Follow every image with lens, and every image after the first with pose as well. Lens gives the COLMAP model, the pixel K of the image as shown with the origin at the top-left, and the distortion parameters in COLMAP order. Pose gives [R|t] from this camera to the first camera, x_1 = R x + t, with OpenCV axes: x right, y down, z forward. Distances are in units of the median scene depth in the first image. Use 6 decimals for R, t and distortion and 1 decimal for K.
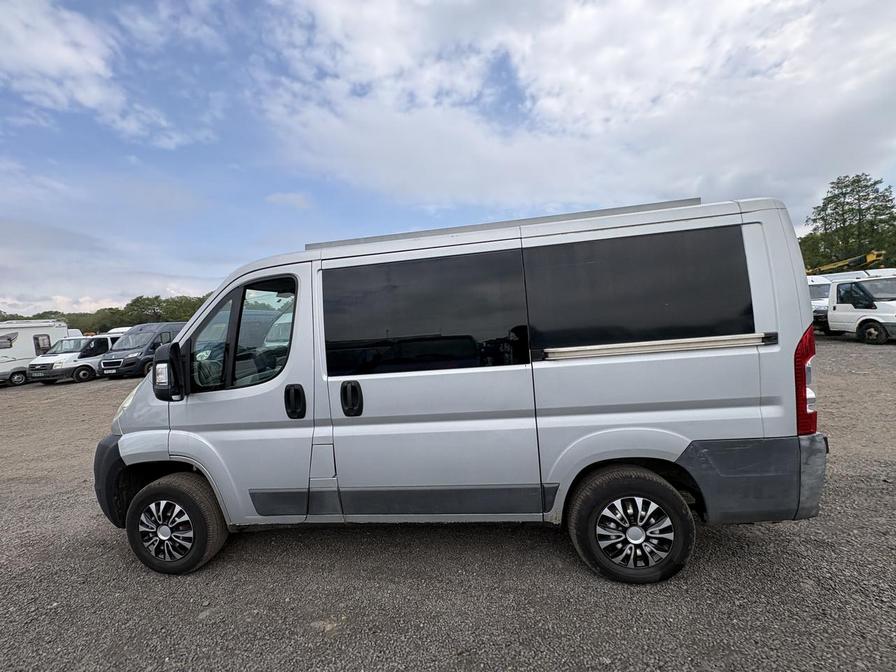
lens RADIAL K [[354.1, 0, 450.2], [0, 354.1, 347.6], [0, 0, 1]] dist [0.000495, 0.000214]
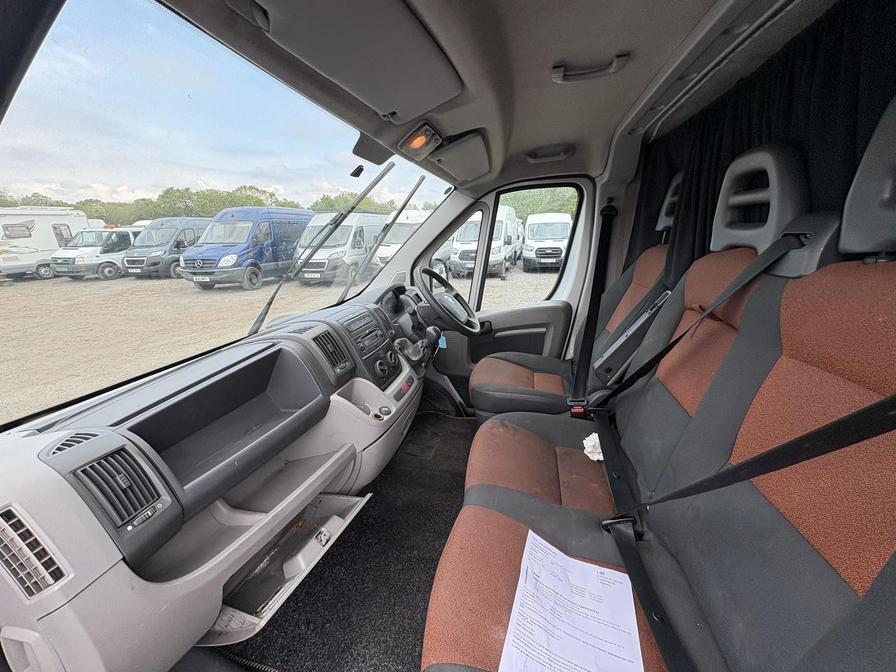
lens RADIAL K [[354.1, 0, 450.2], [0, 354.1, 338.4], [0, 0, 1]] dist [0.000495, 0.000214]
pose [[0.994958, 0.075423, -0.066113, -0.075672], [-0.059028, 0.973261, 0.221987, -0.012463], [0.081088, -0.216965, 0.972806, 0.136103]]
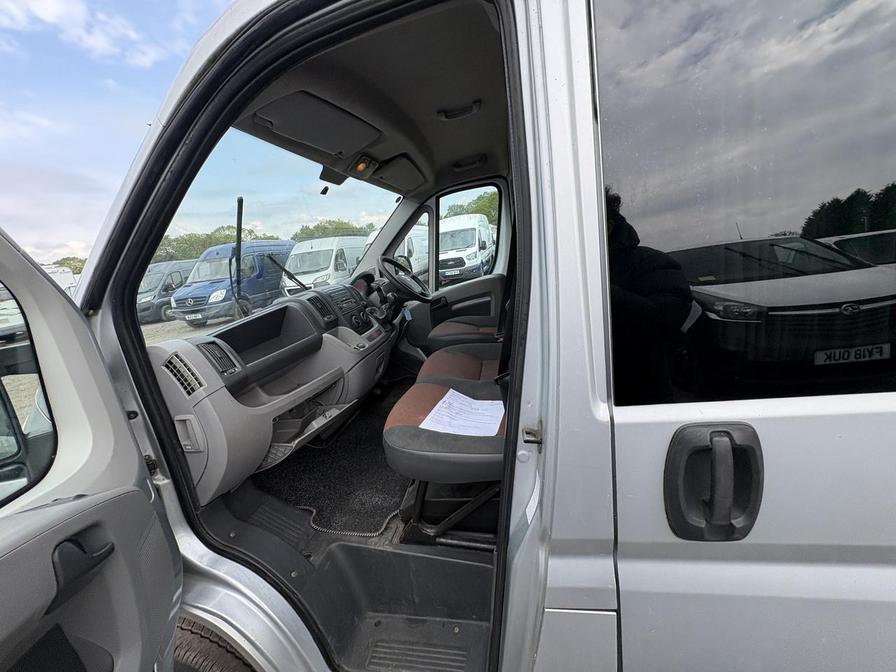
lens RADIAL K [[354.1, 0, 449.7], [0, 354.1, 339.6], [0, 0, 1]] dist [0.000495, 0.000214]
pose [[0.997437, -0.050531, -0.050659, -0.062013], [0.059264, 0.980151, 0.189185, -0.003107], [0.040094, -0.191702, 0.980634, 0.102600]]
